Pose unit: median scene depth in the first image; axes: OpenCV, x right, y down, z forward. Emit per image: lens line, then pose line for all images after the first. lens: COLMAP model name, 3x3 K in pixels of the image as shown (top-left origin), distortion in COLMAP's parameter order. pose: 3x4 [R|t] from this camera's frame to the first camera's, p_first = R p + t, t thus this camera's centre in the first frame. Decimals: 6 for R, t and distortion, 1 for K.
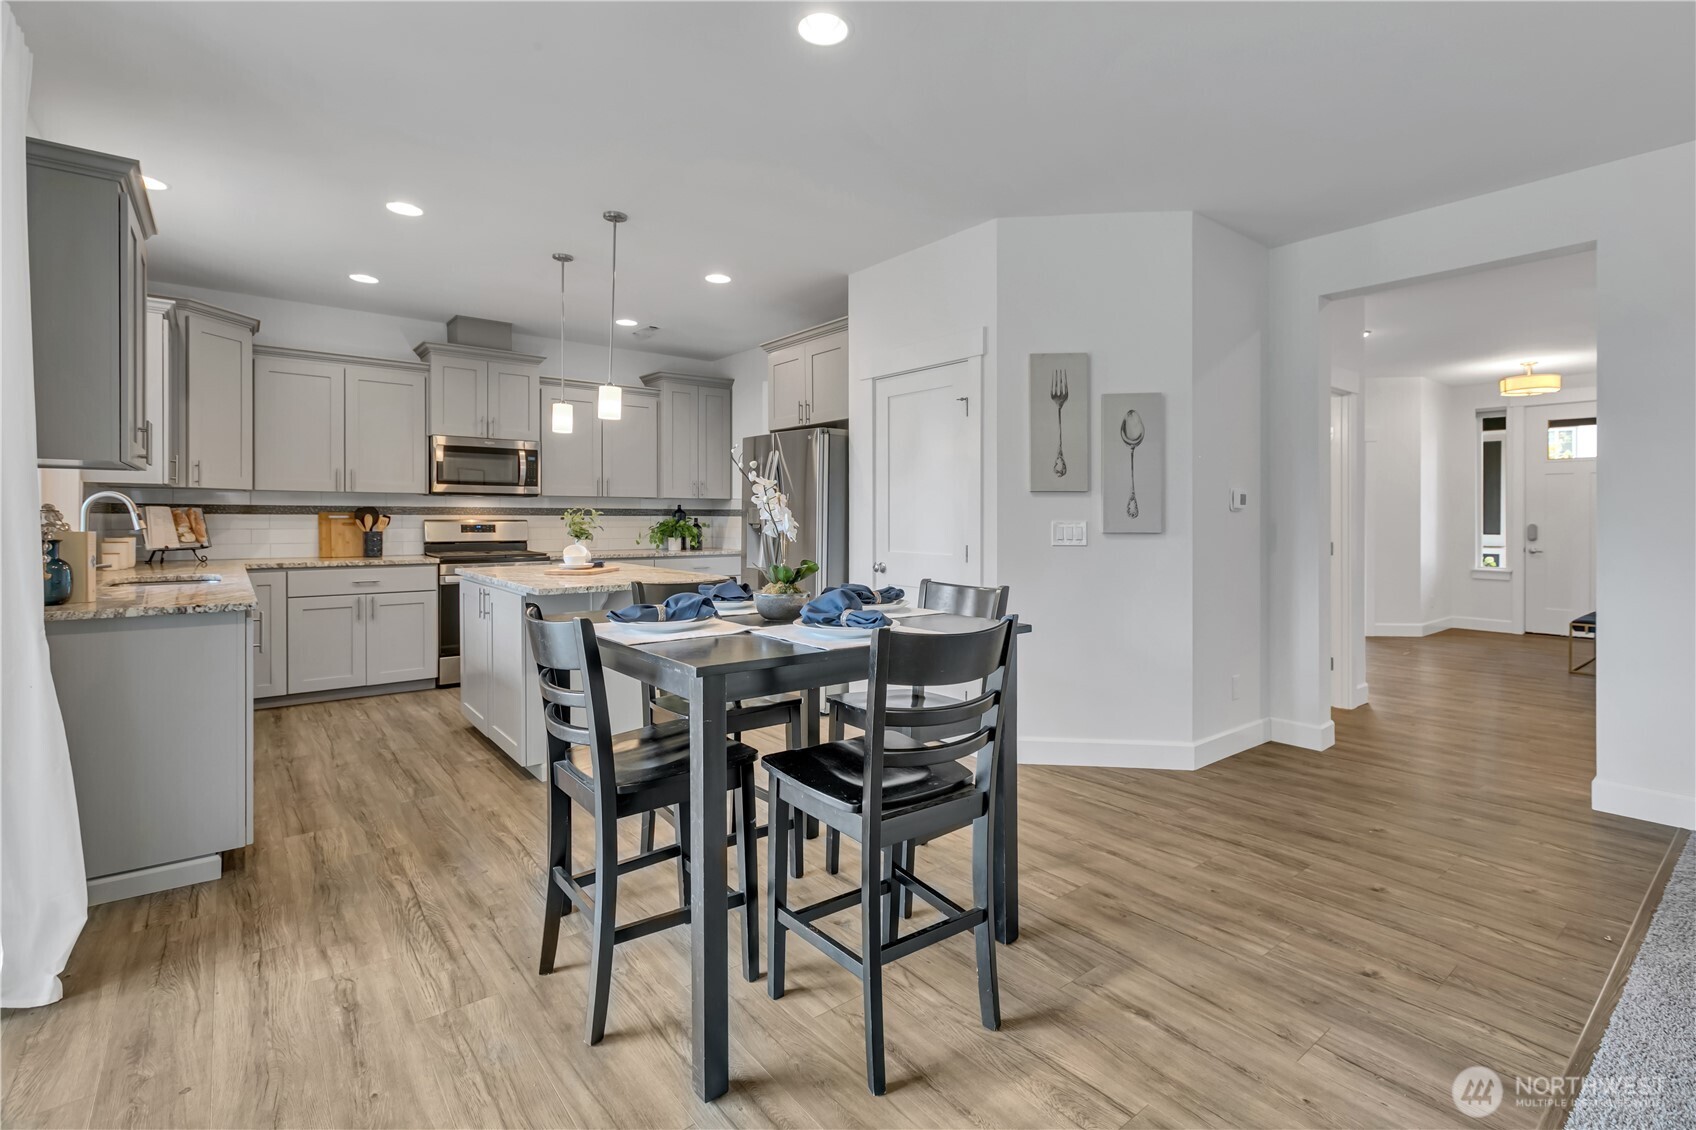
lens RADIAL K [[790.1, 0, 862.2], [0, 790.1, 520.4], [0, 0, 1]] dist [-0.000940, 0.002774]
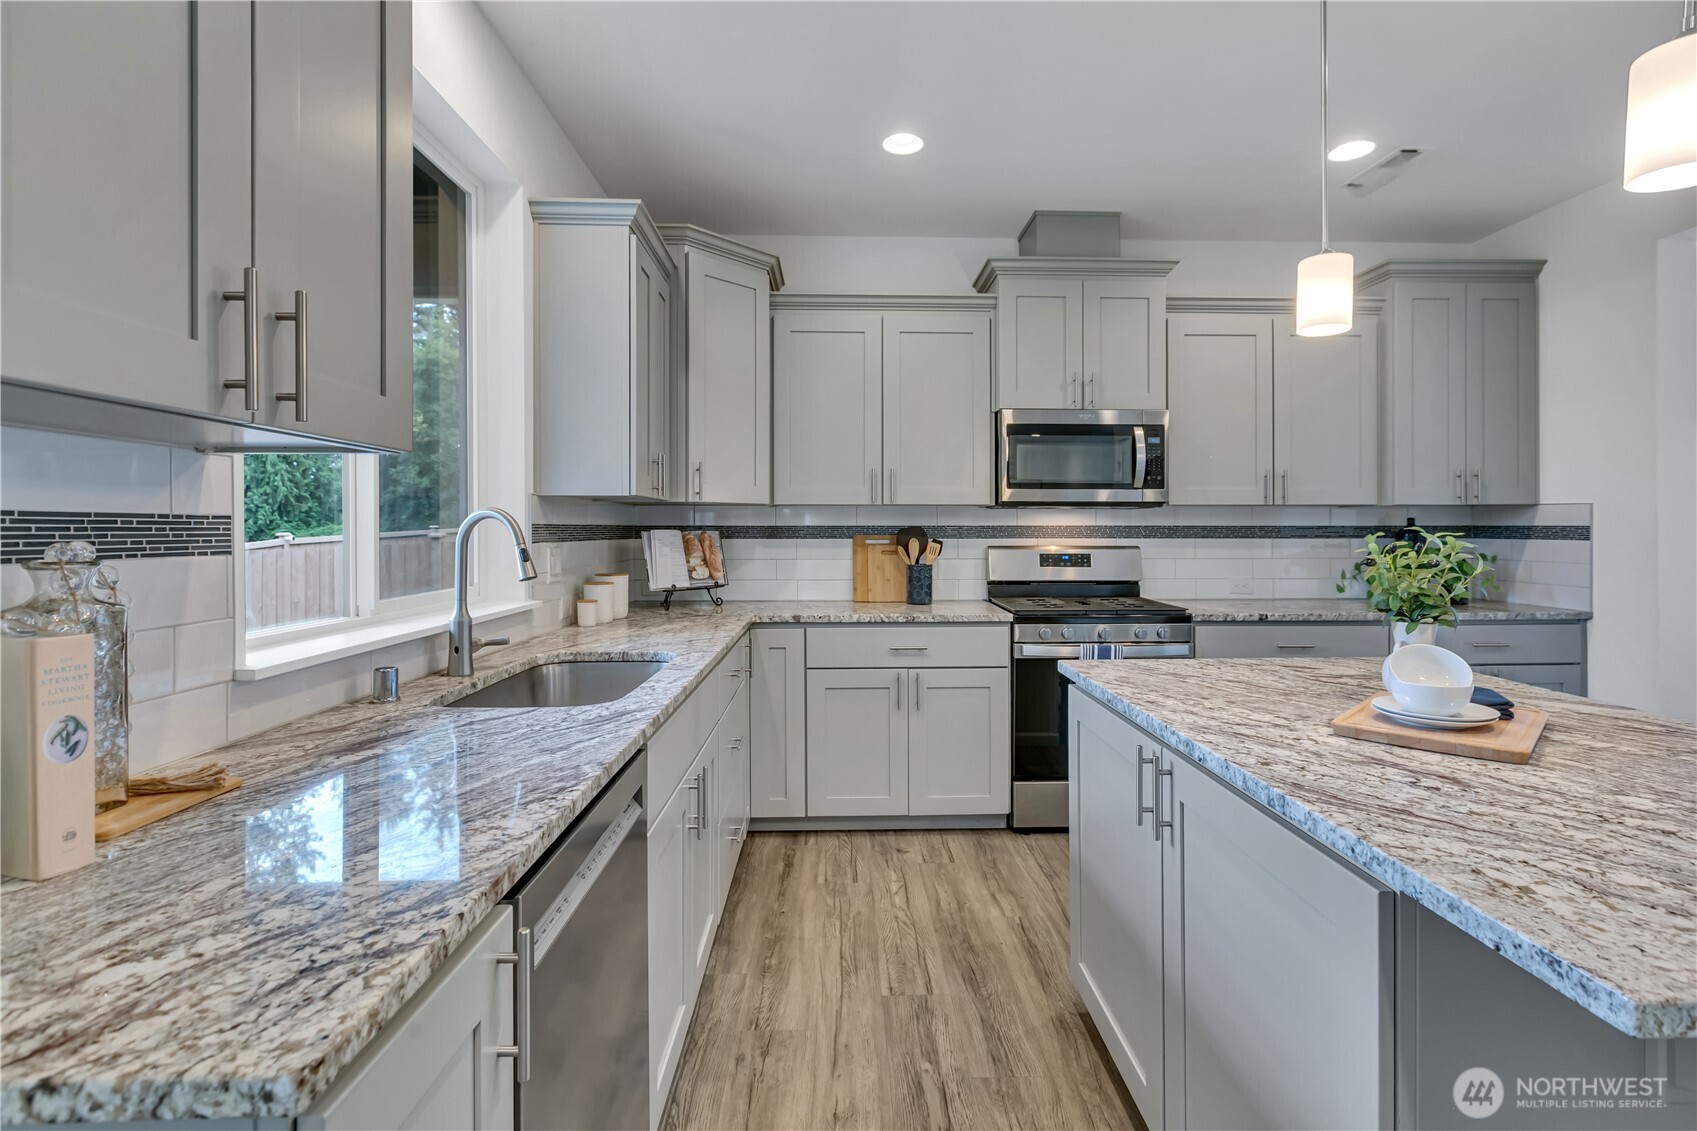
lens RADIAL K [[790.5, 0, 852.3], [0, 790.5, 535.0], [0, 0, 1]] dist [-0.000940, 0.002774]
pose [[0.792665, -0.001336, -0.609657, -0.268692], [0.001552, 0.999999, -0.000173, -0.010714], [0.609656, -0.000809, 0.792666, 0.455314]]
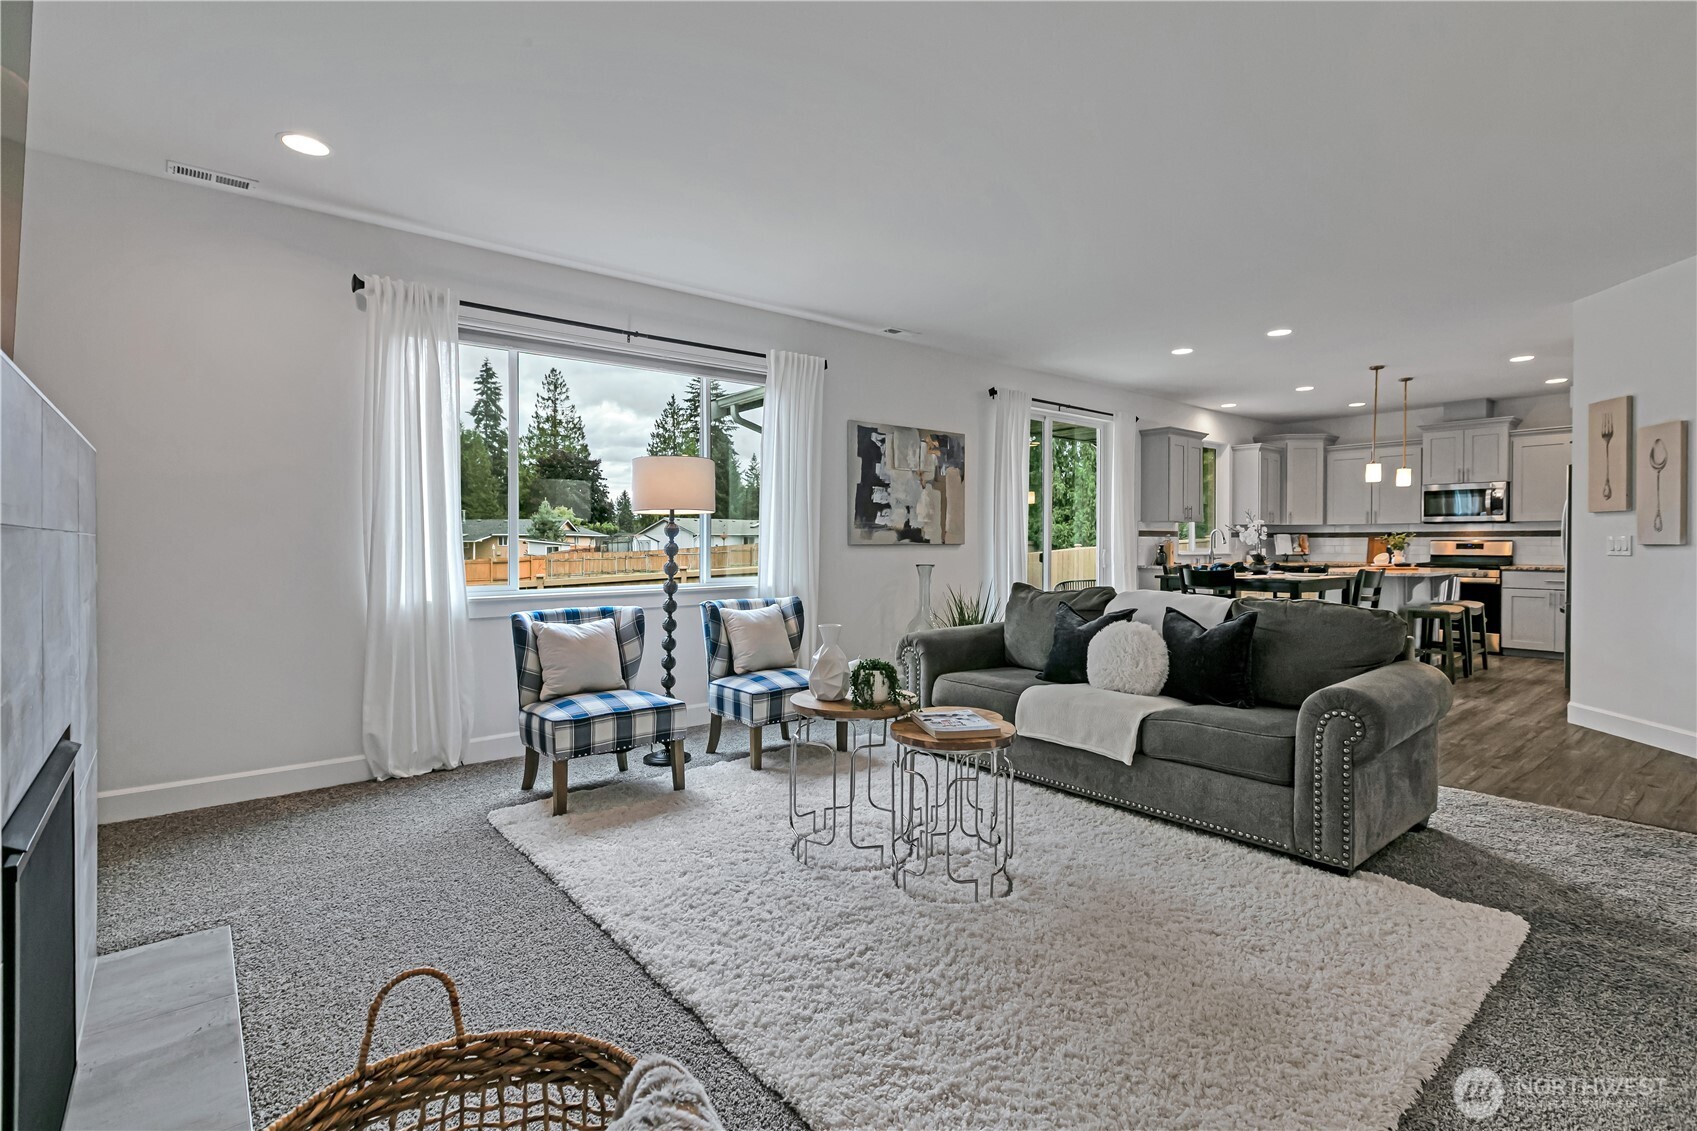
lens RADIAL K [[800.6, 0, 860.5], [0, 800.6, 560.5], [0, 0, 1]] dist [0.000593, 0.001340]
pose [[0.020857, 0.018209, -0.999617, 1.039046], [-0.003945, 0.999828, 0.018131, 0.015887], [0.999775, 0.003565, 0.020925, -0.140590]]
